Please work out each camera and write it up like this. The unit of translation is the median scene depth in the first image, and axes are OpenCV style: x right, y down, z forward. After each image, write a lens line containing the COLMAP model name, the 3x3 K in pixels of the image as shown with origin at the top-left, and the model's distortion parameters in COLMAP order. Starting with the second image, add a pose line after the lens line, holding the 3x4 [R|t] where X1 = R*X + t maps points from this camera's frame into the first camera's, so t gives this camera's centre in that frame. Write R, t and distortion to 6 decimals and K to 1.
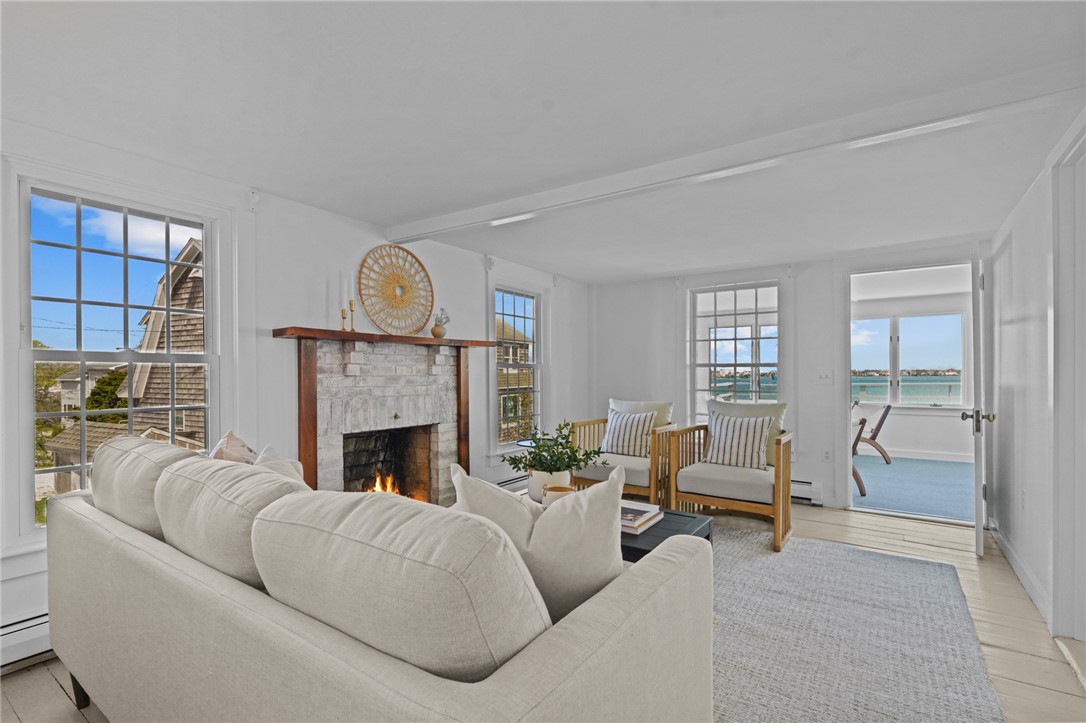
lens RADIAL K [[493.2, 0, 543.2], [0, 493.2, 368.0], [0, 0, 1]] dist [0.002479, 0.000147]
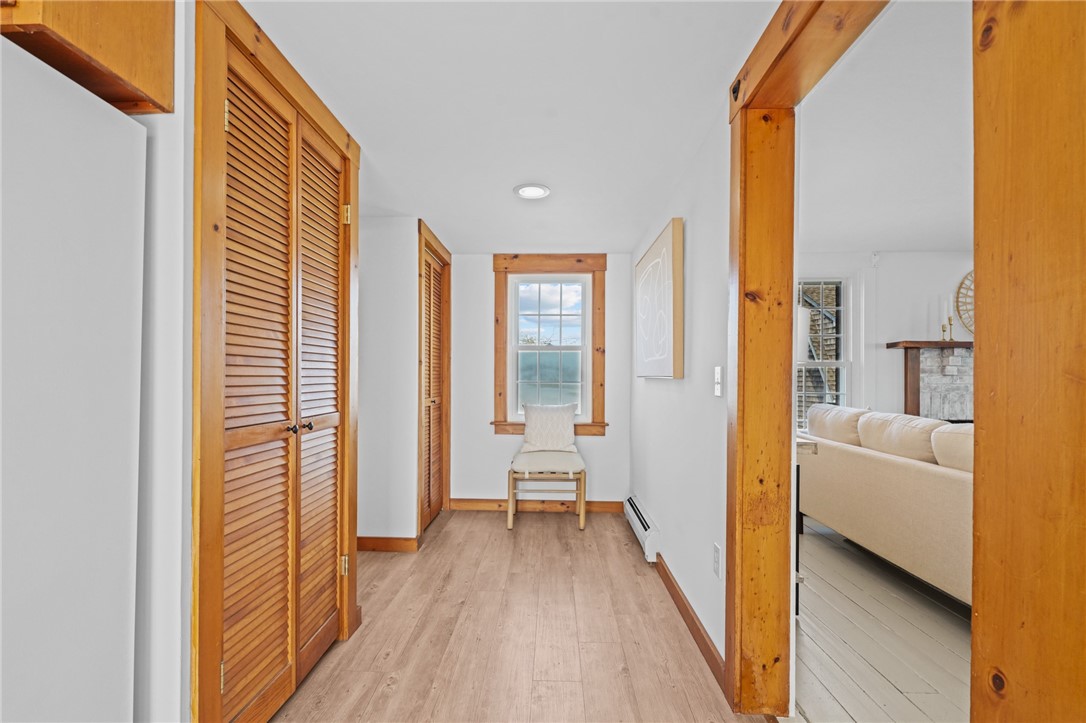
lens RADIAL K [[493.2, 0, 517.0], [0, 493.2, 383.2], [0, 0, 1]] dist [0.002479, 0.000147]
pose [[0.523791, 0.008082, -0.851809, 0.119501], [0.004513, 0.999915, 0.012263, 0.016313], [0.851835, -0.010267, 0.523709, -0.640967]]
